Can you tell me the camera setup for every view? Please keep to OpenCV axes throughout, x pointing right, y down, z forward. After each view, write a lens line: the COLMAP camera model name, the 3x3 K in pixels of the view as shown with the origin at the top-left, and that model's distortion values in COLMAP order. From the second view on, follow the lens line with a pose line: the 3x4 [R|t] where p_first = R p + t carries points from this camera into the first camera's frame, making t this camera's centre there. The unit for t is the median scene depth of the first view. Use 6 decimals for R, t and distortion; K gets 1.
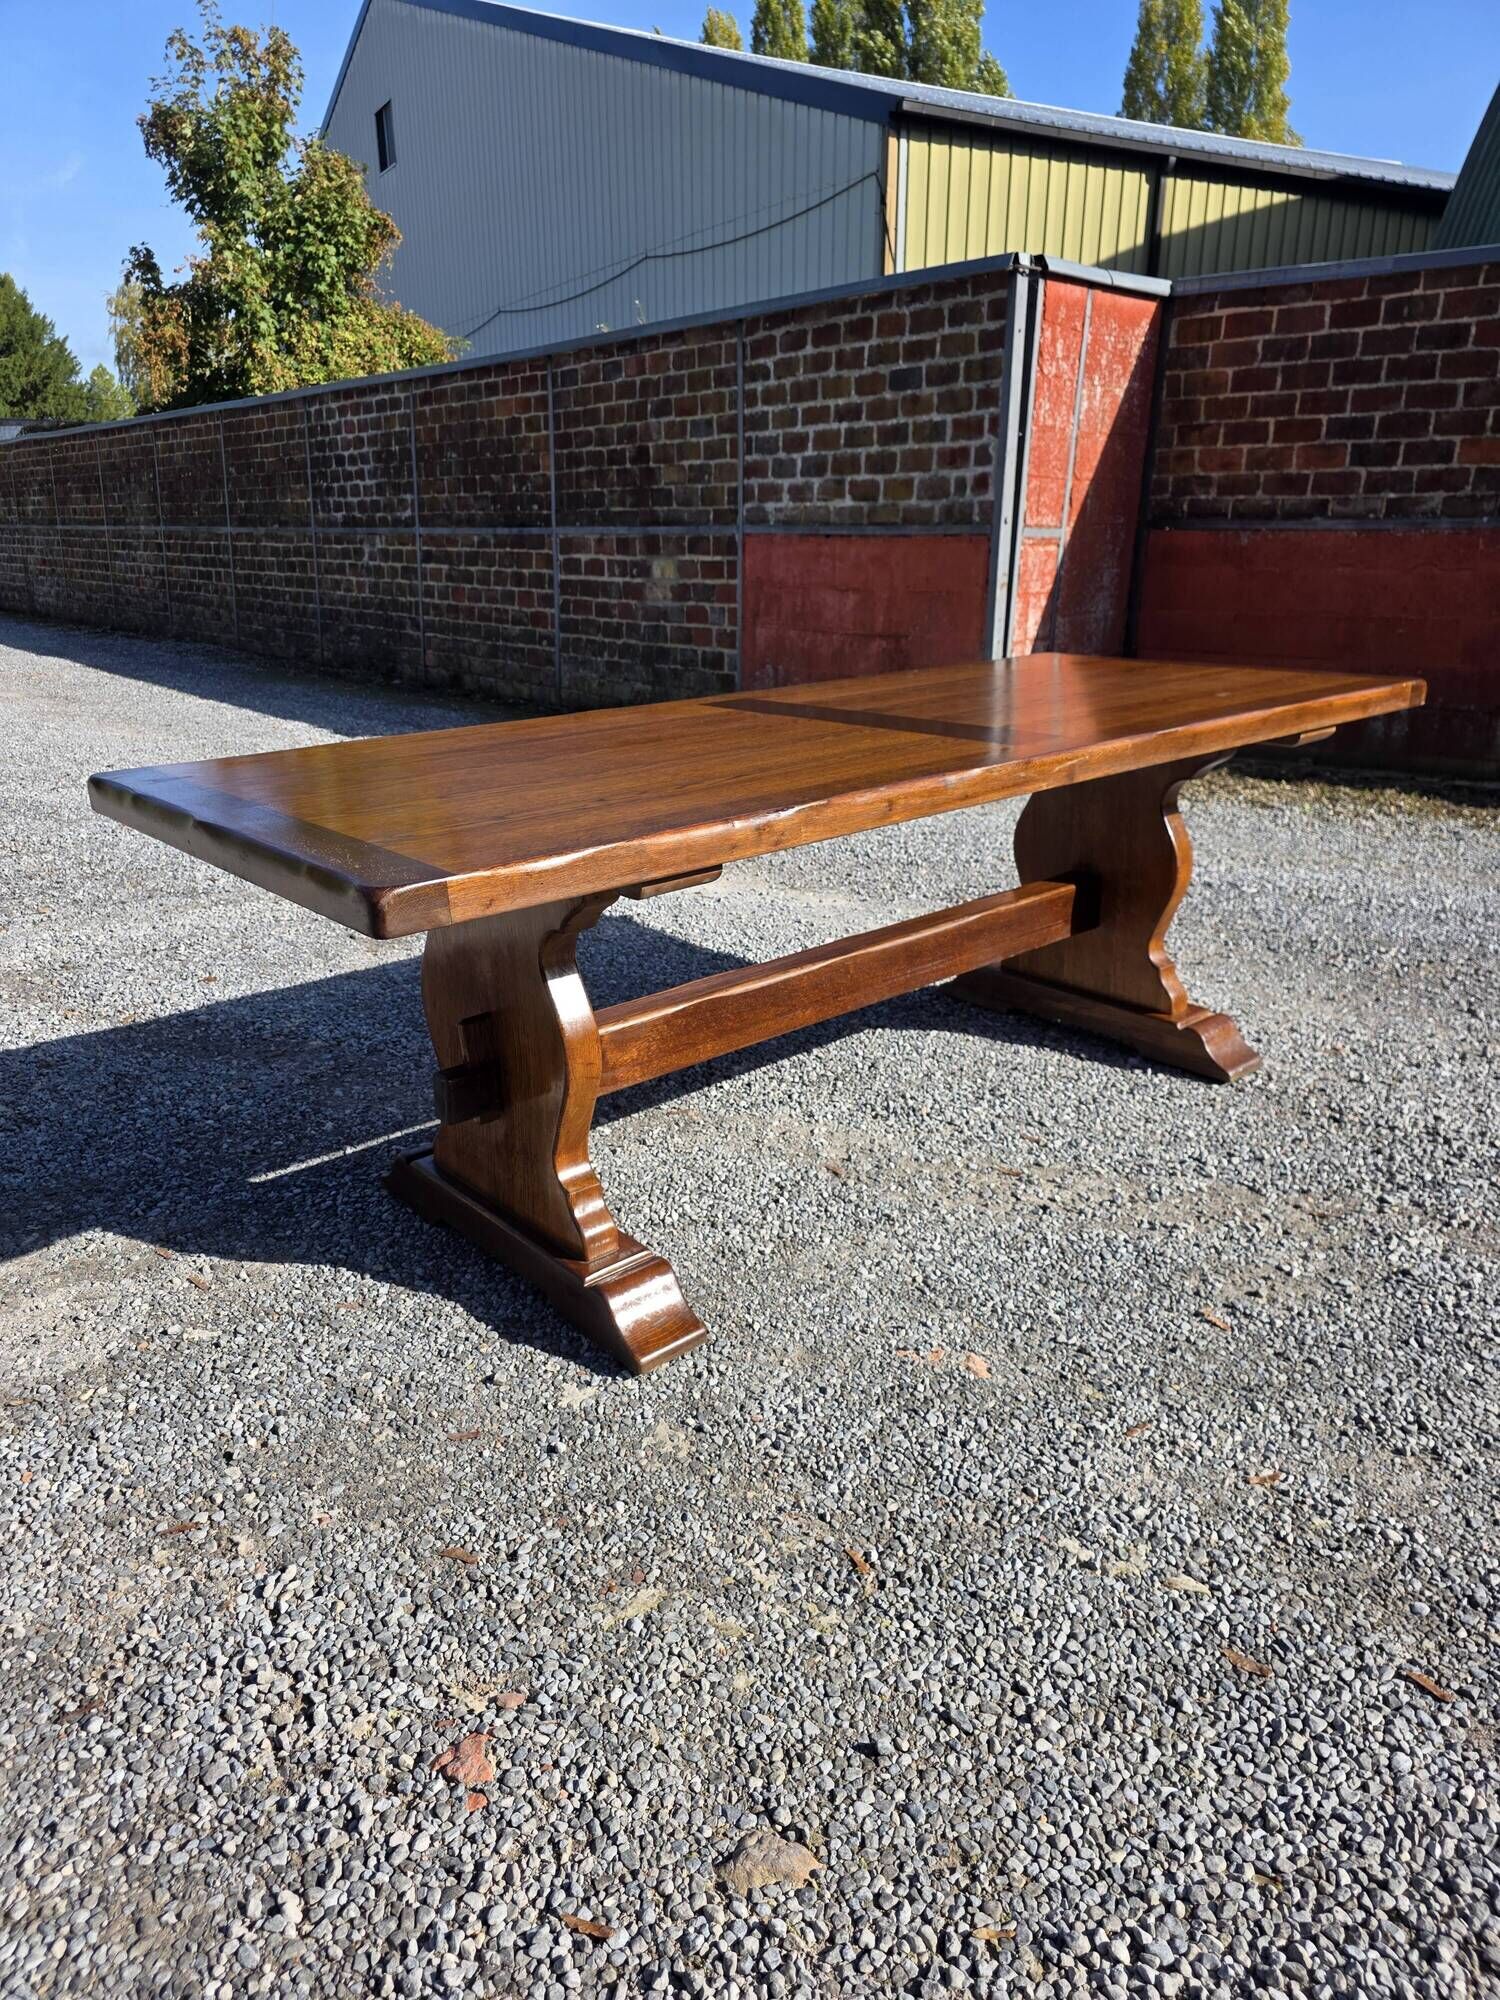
lens RADIAL K [[1342.5, 0, 723.8], [0, 1342.5, 1008.7], [0, 0, 1]] dist [0.061431, -0.066827]
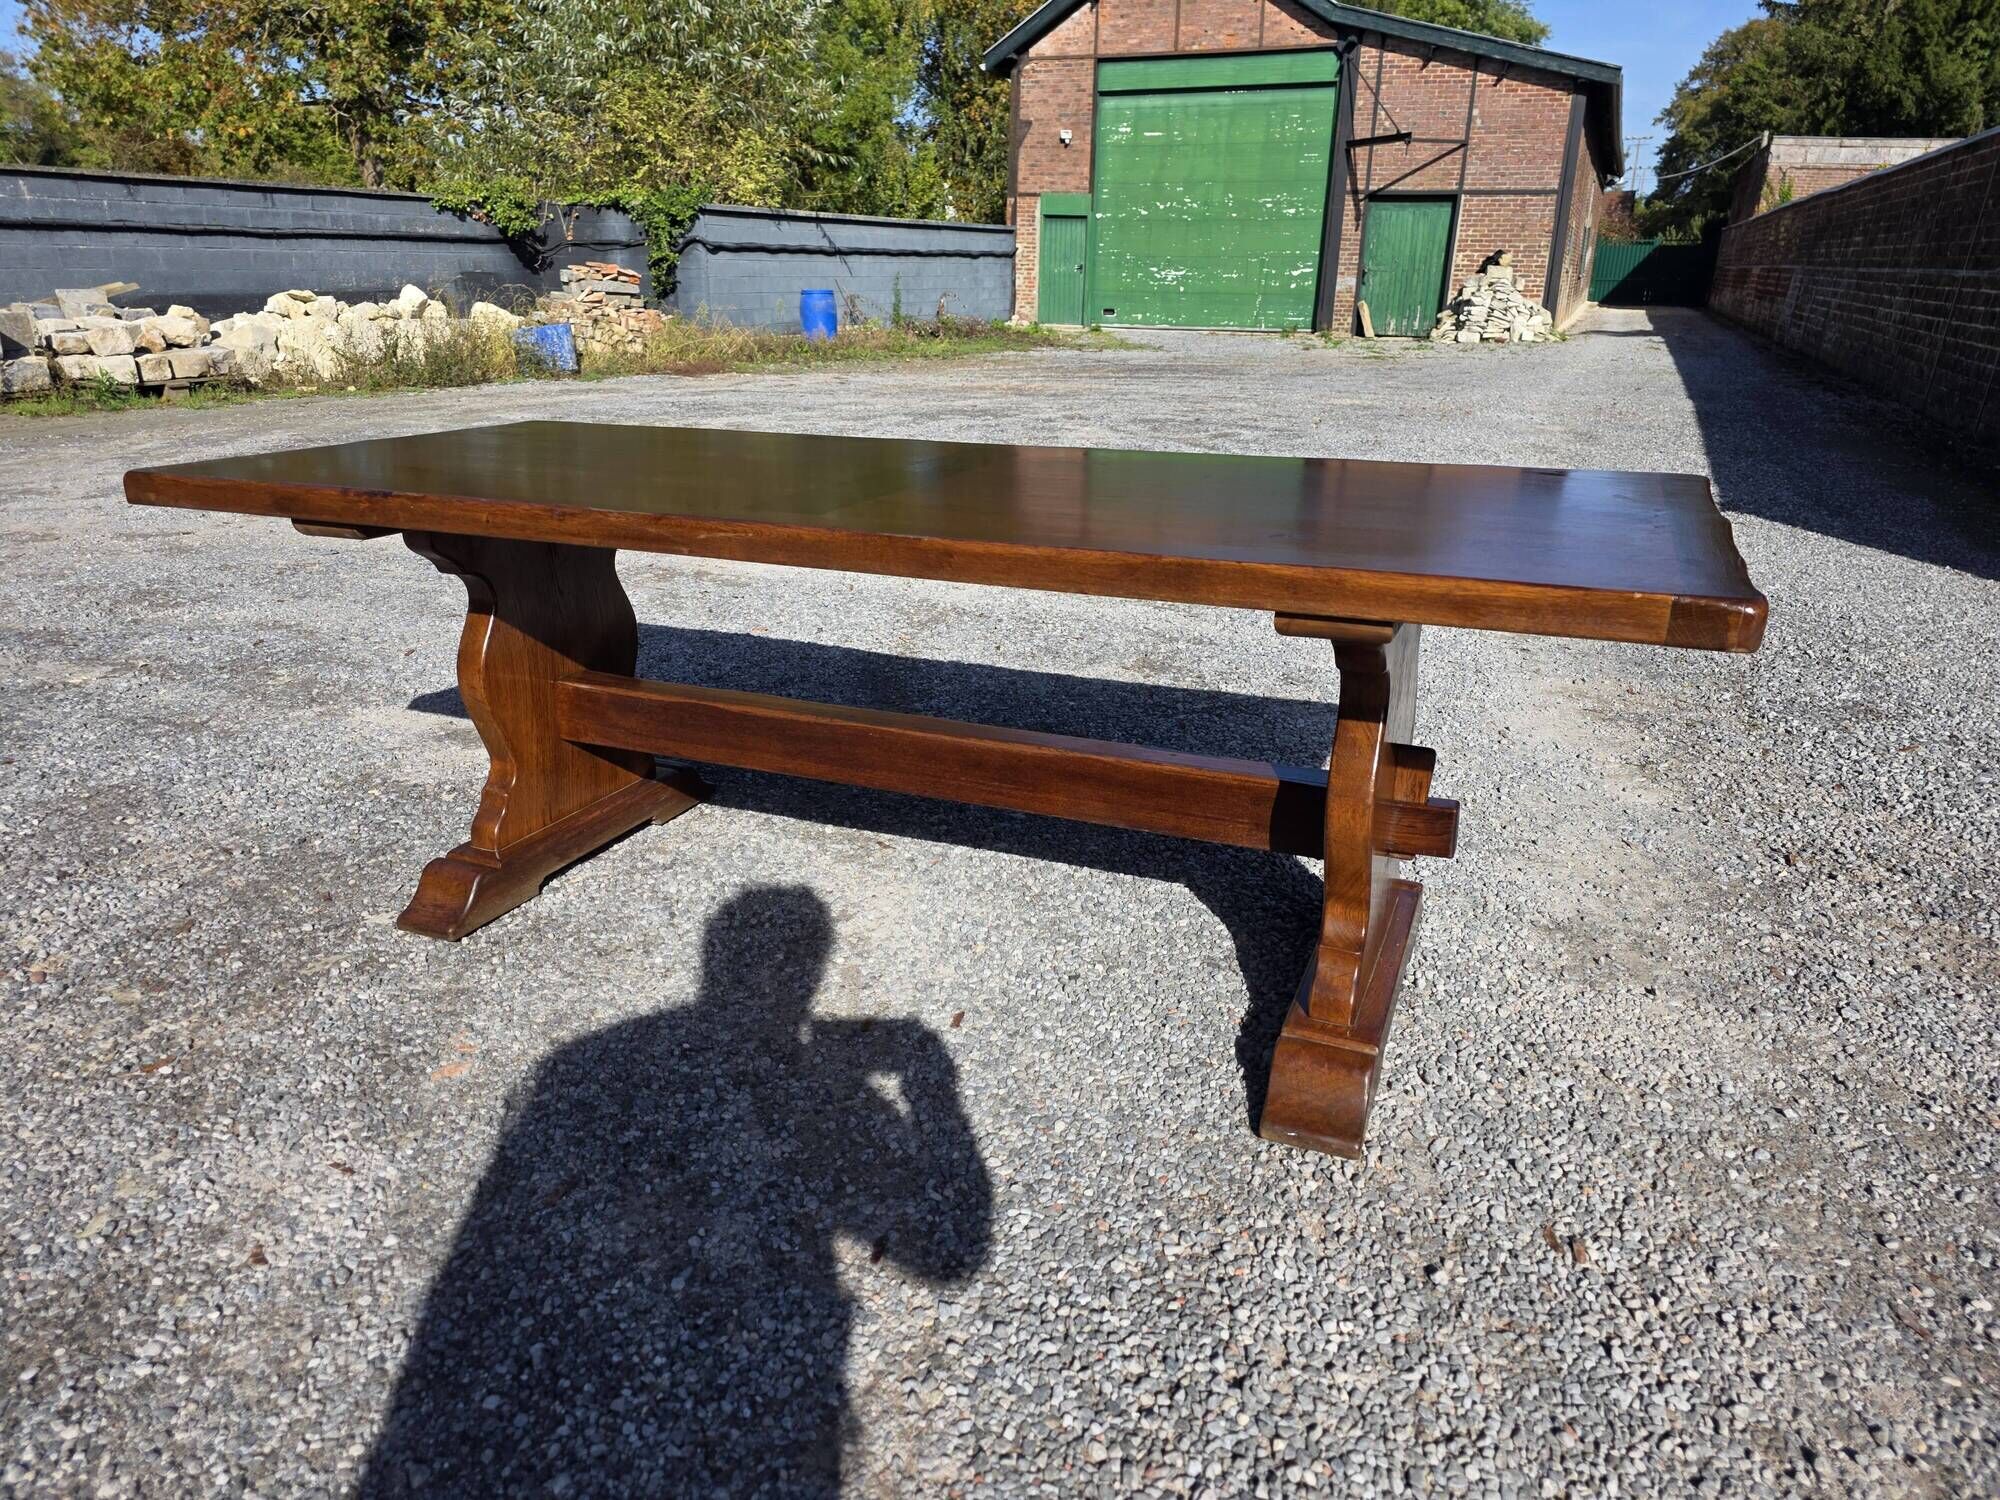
lens RADIAL K [[1340.5, 0, 996.3], [0, 1340.5, 739.7], [0, 0, 1]] dist [0.049496, -0.046331]
pose [[0.441766, 0.310860, -0.841551, 1.081485], [-0.315067, 0.932056, 0.178899, -0.267264], [0.839985, 0.186114, 0.509692, 0.718217]]
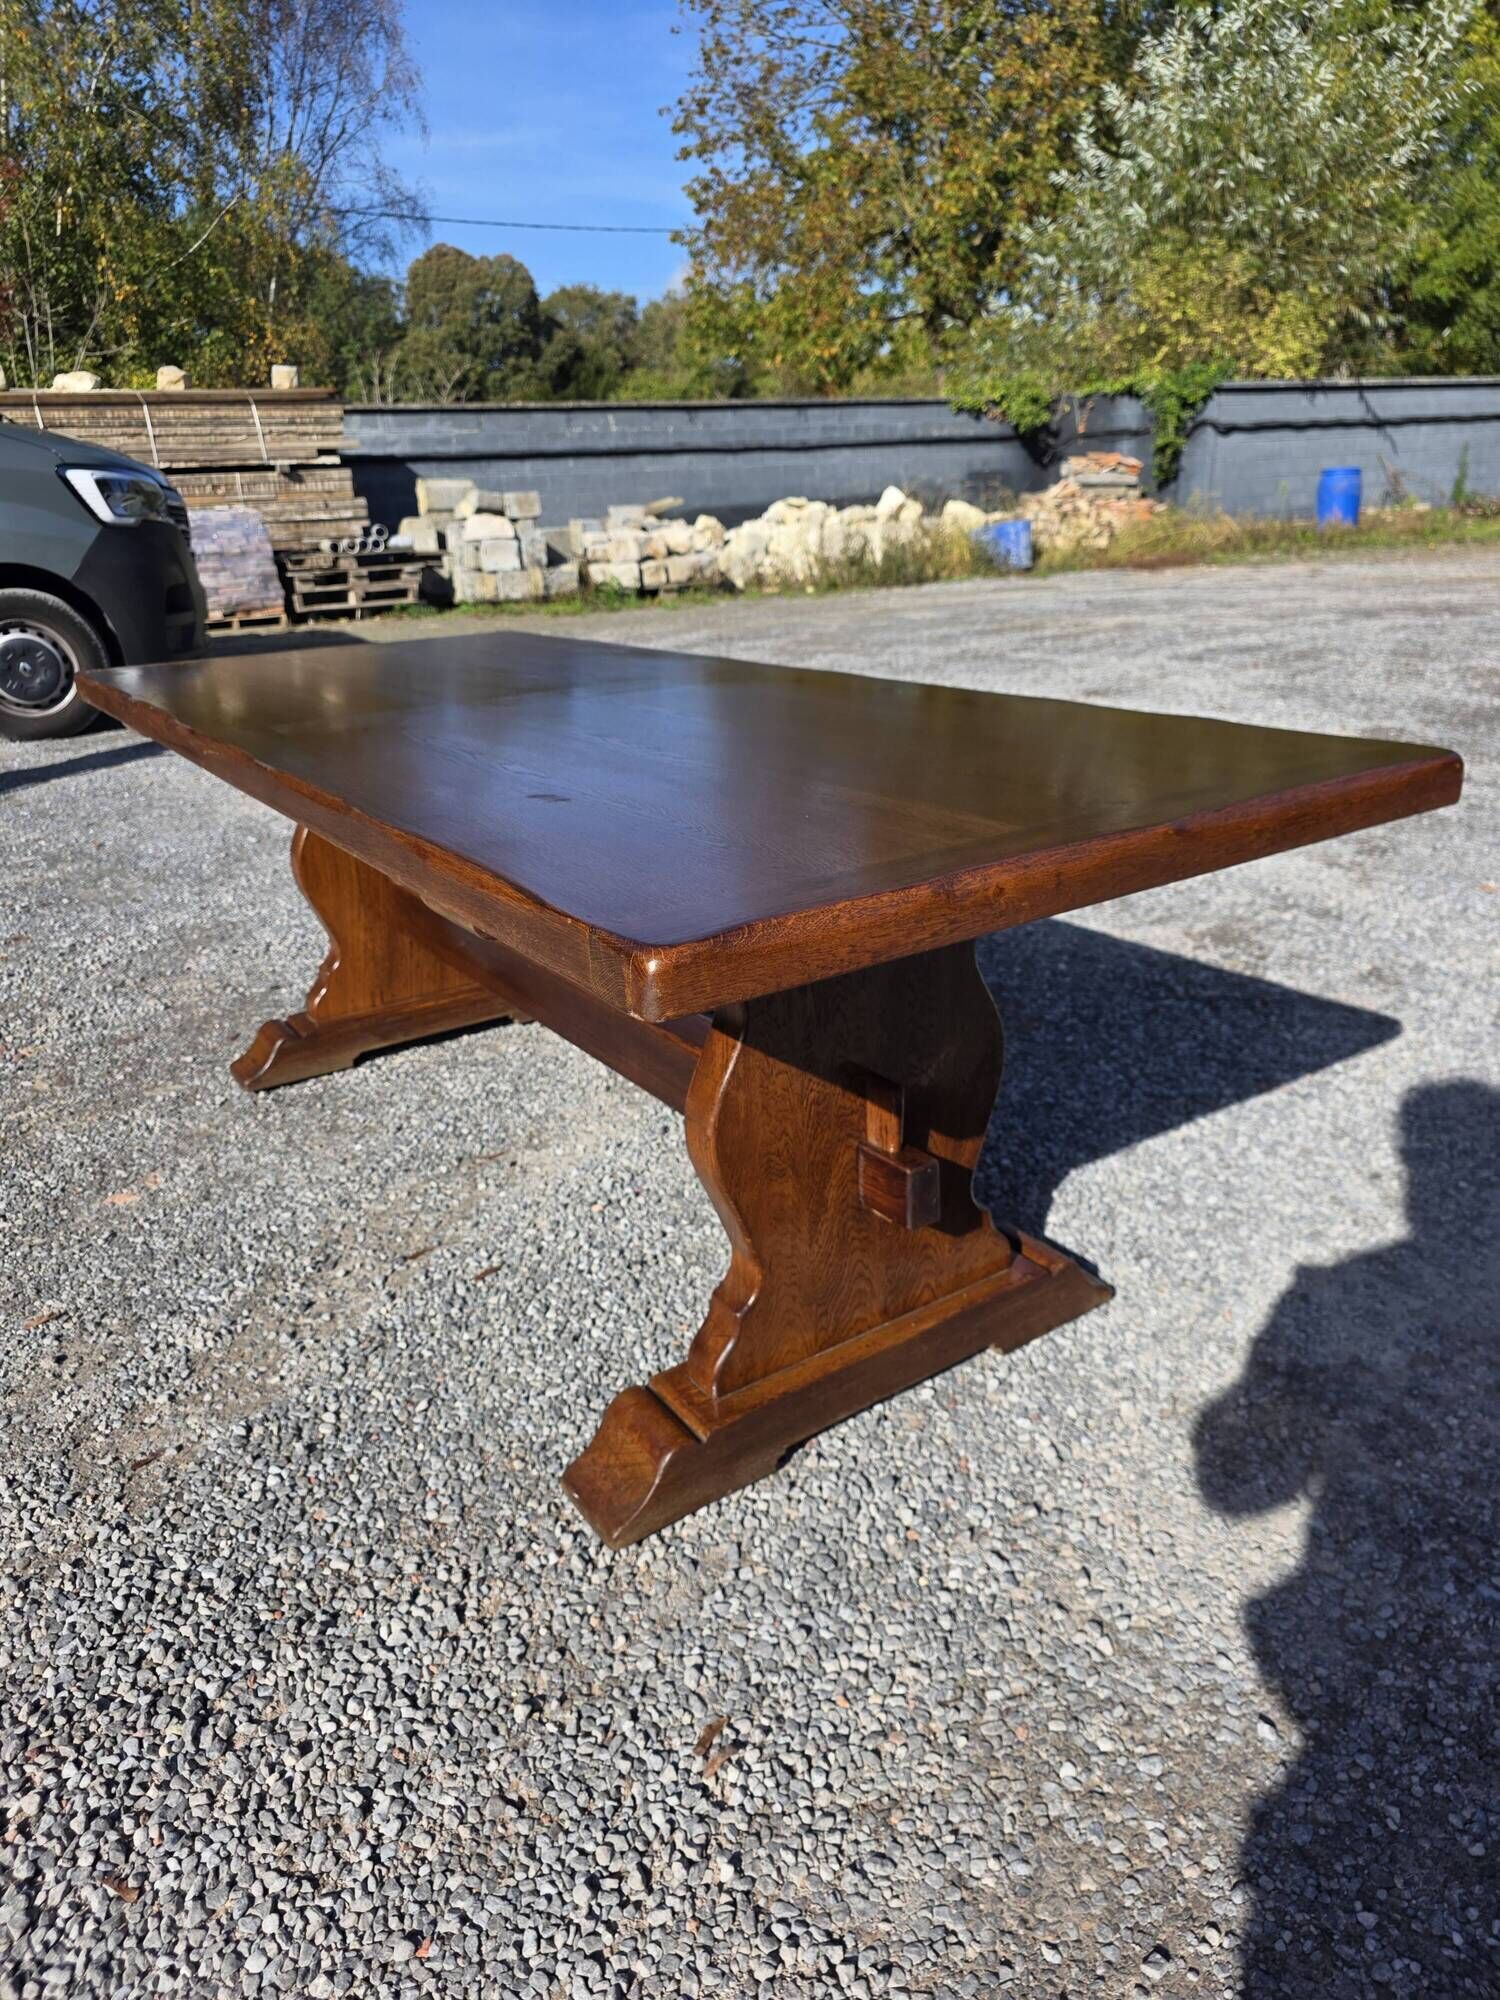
lens RADIAL K [[1349.0, 0, 750.0], [0, 1349.0, 1000.0], [0, 0, 1]] dist [0.050590, -0.057500]
pose [[-0.120813, 0.375433, -0.918942, 1.087677], [-0.291167, 0.871603, 0.394373, -0.495895], [0.949013, 0.315211, 0.004013, 1.366438]]
